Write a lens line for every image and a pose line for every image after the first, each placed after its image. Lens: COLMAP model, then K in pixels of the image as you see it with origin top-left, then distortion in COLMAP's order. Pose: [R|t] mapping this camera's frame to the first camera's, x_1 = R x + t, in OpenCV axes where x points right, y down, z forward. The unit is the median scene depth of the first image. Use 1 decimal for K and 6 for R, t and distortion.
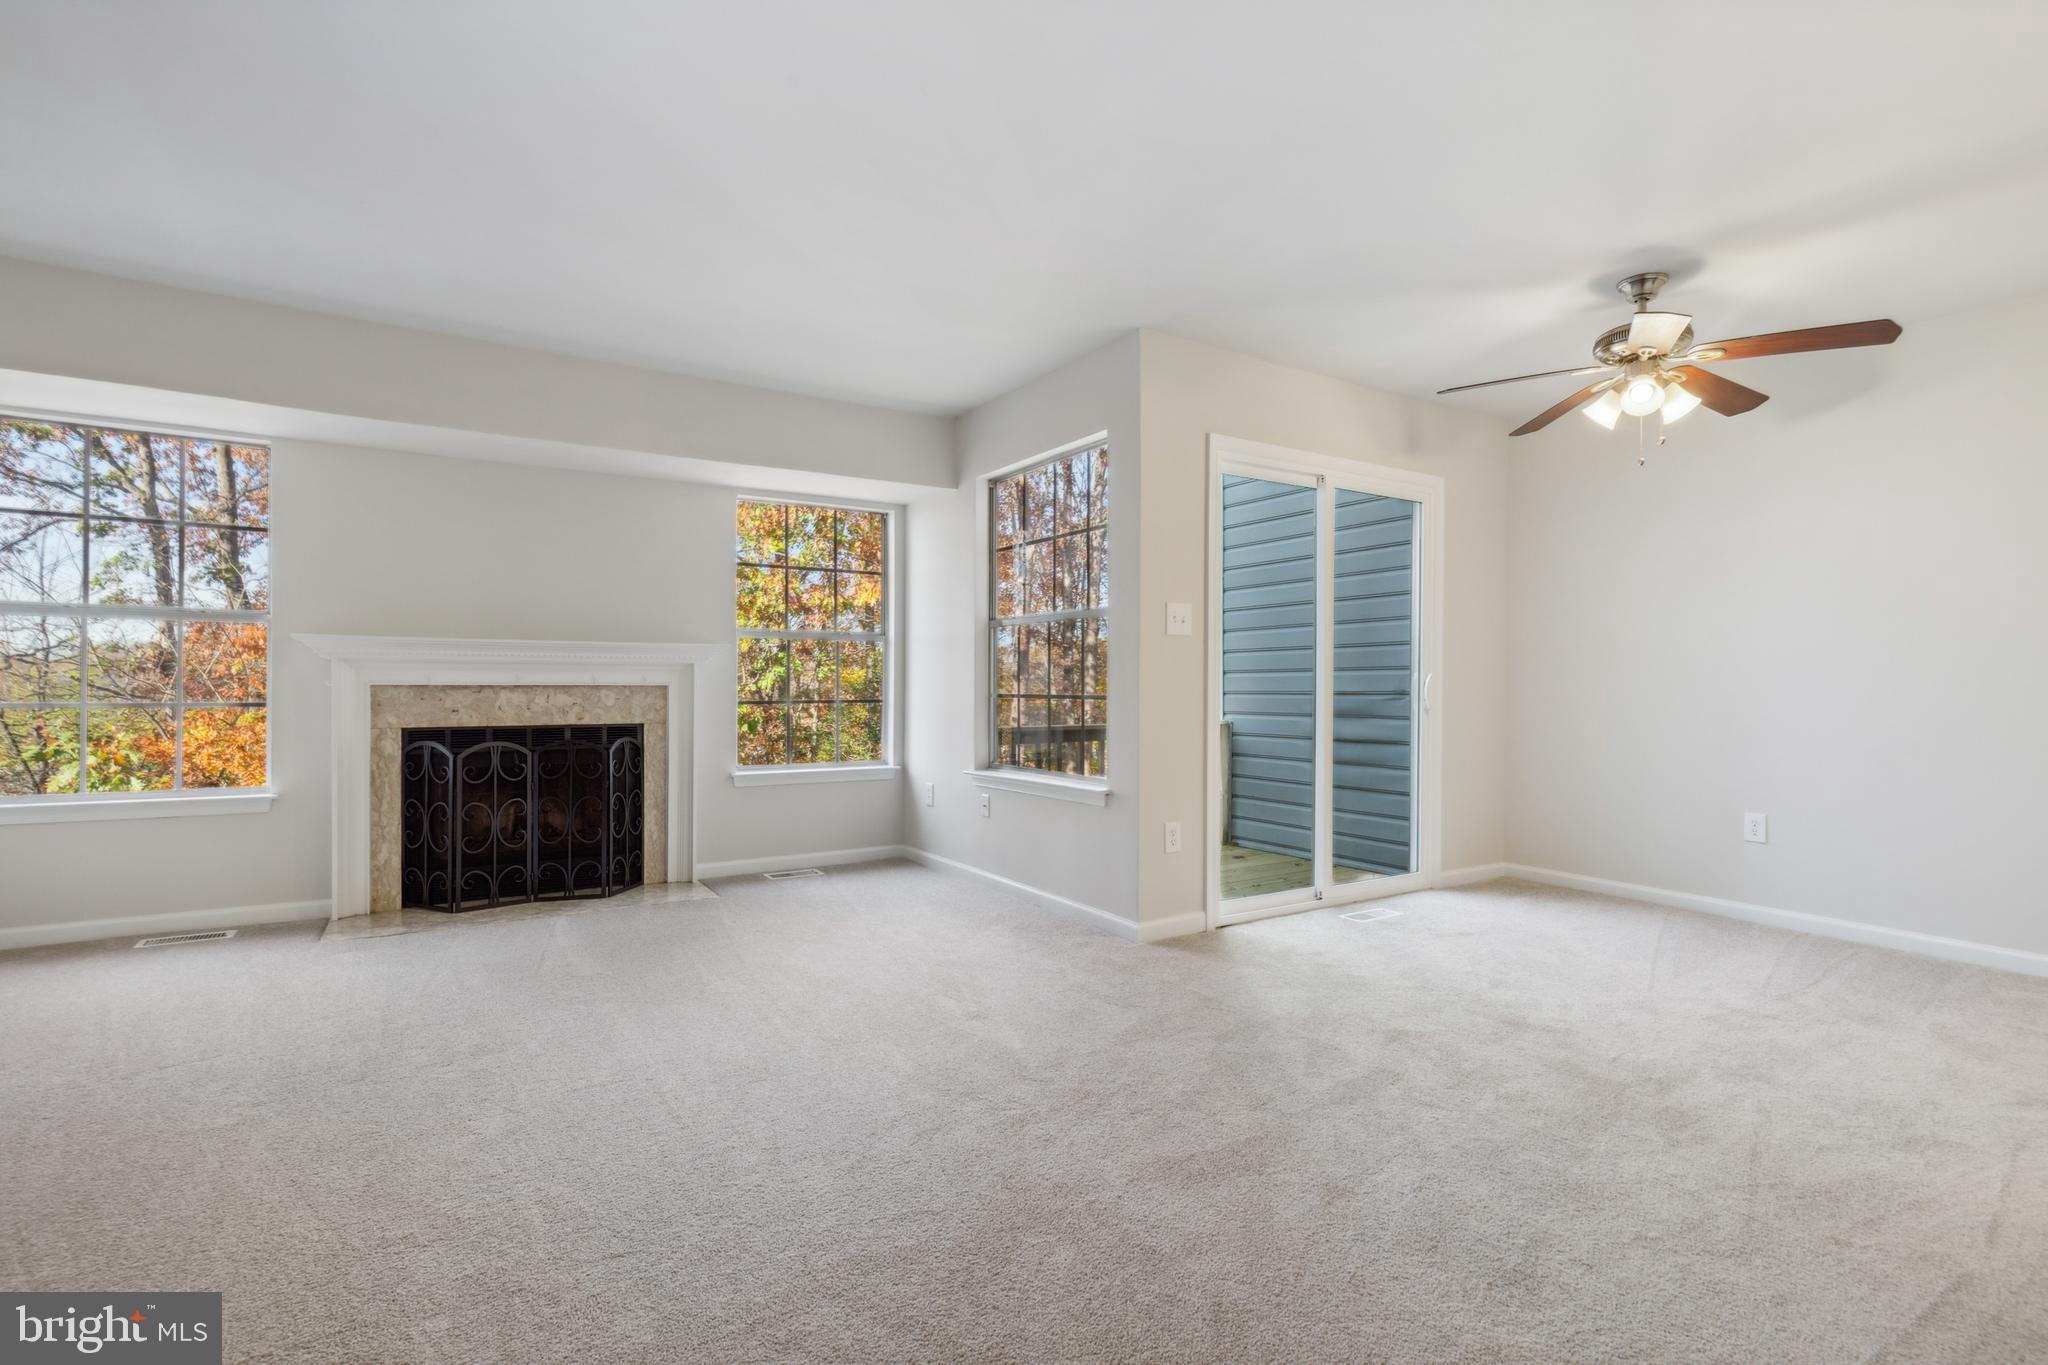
lens RADIAL K [[954.4, 0, 1025.2], [0, 954.4, 693.6], [0, 0, 1]] dist [0.000315, -0.000877]
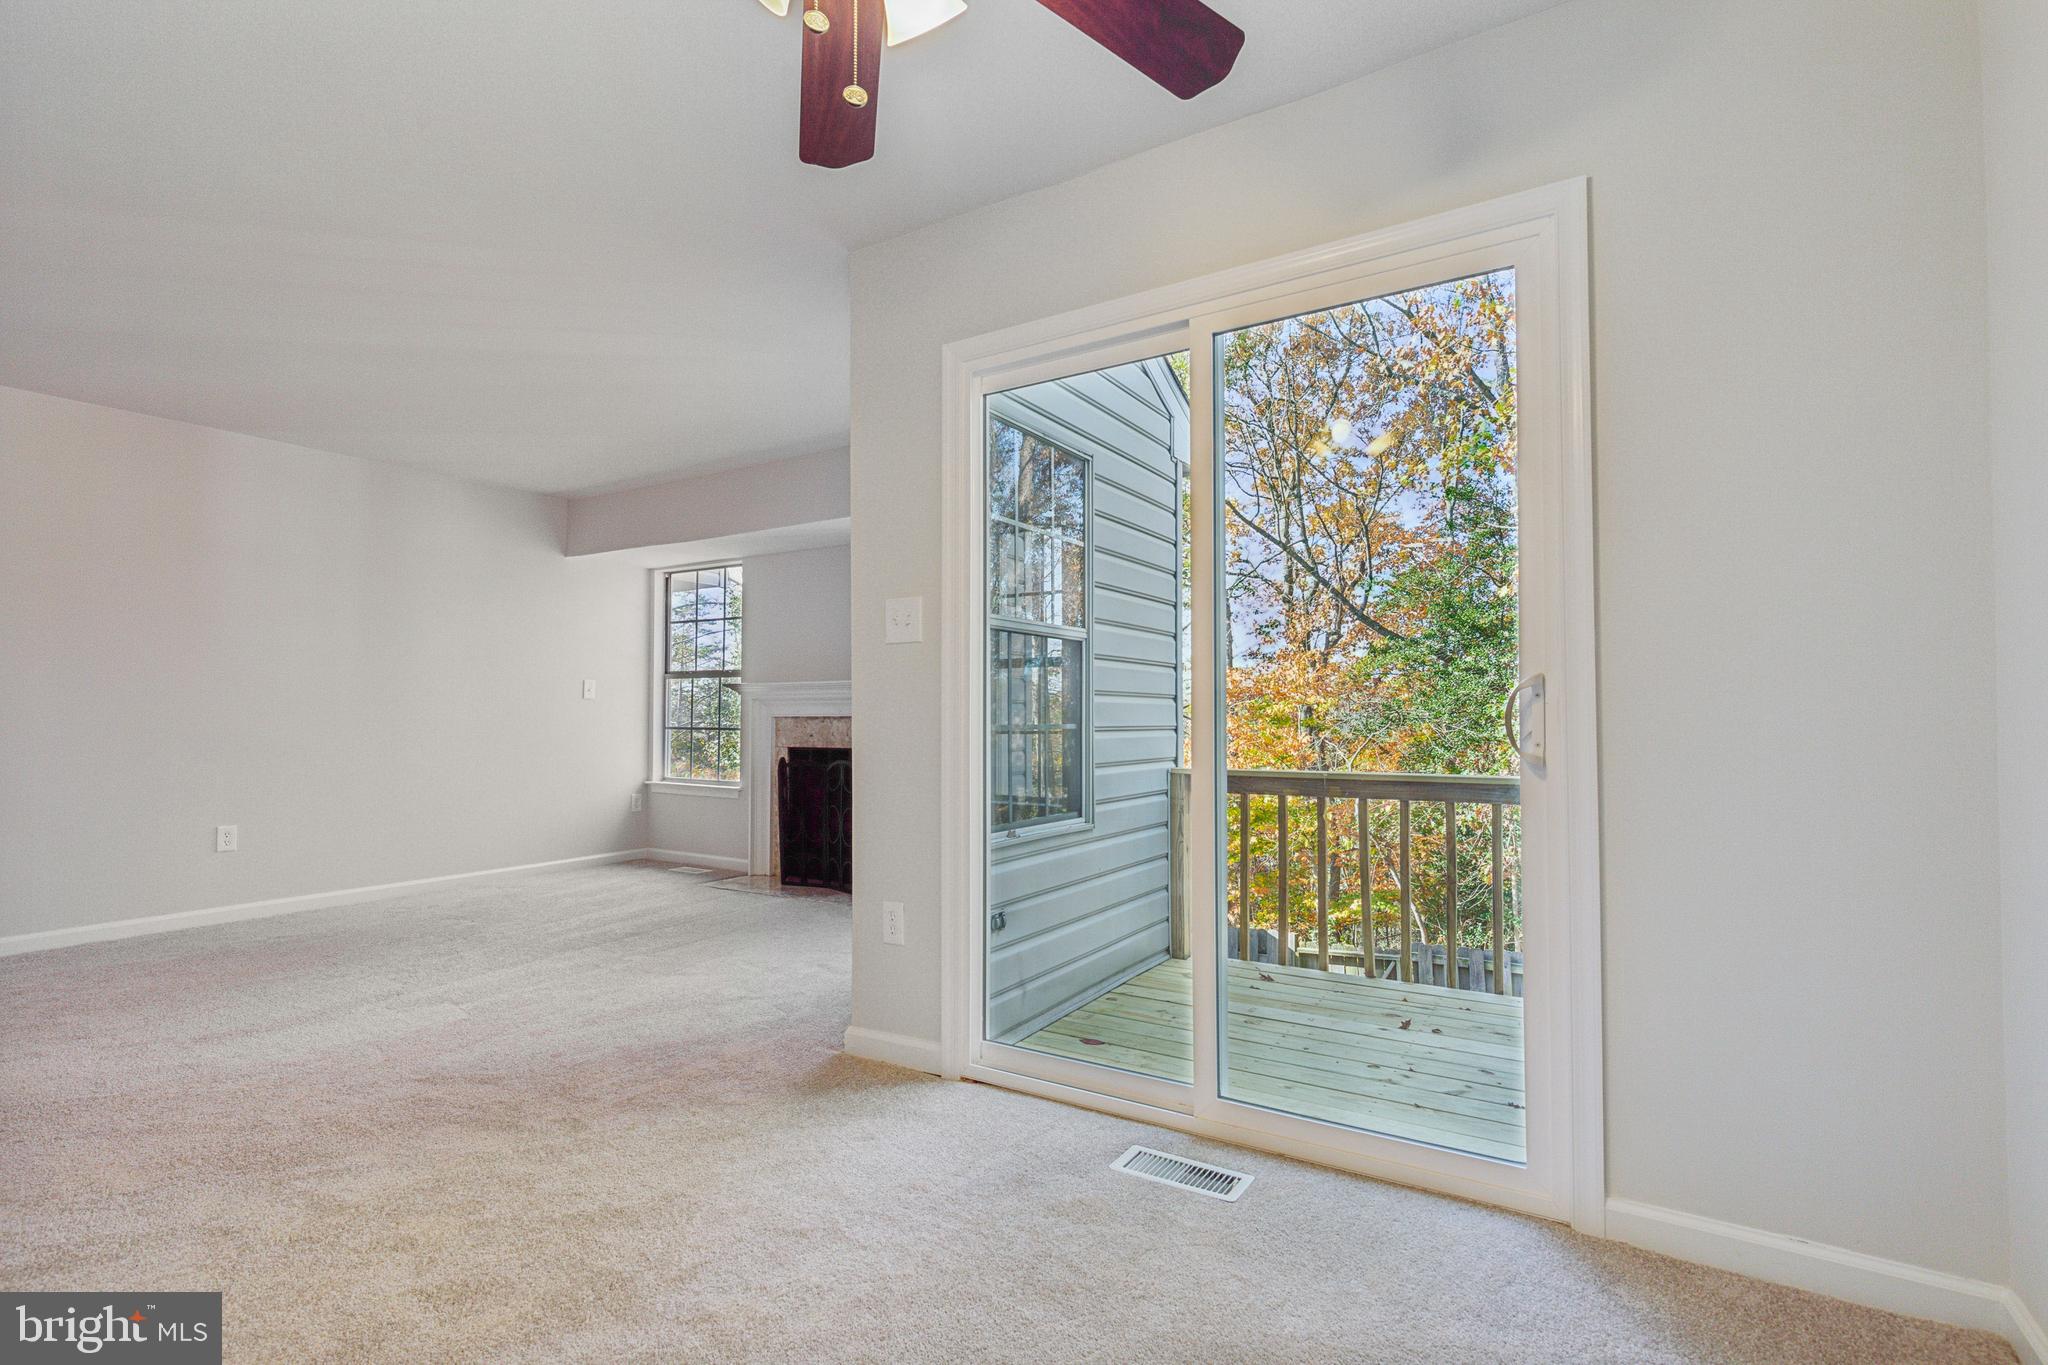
lens RADIAL K [[954.4, 0, 1025.2], [0, 954.4, 693.6], [0, 0, 1]] dist [0.000315, -0.000877]
pose [[0.431656, -0.026618, -0.901645, 0.766797], [-0.002707, 0.999522, -0.030803, -0.000608], [0.902034, 0.015737, 0.431378, 0.699263]]
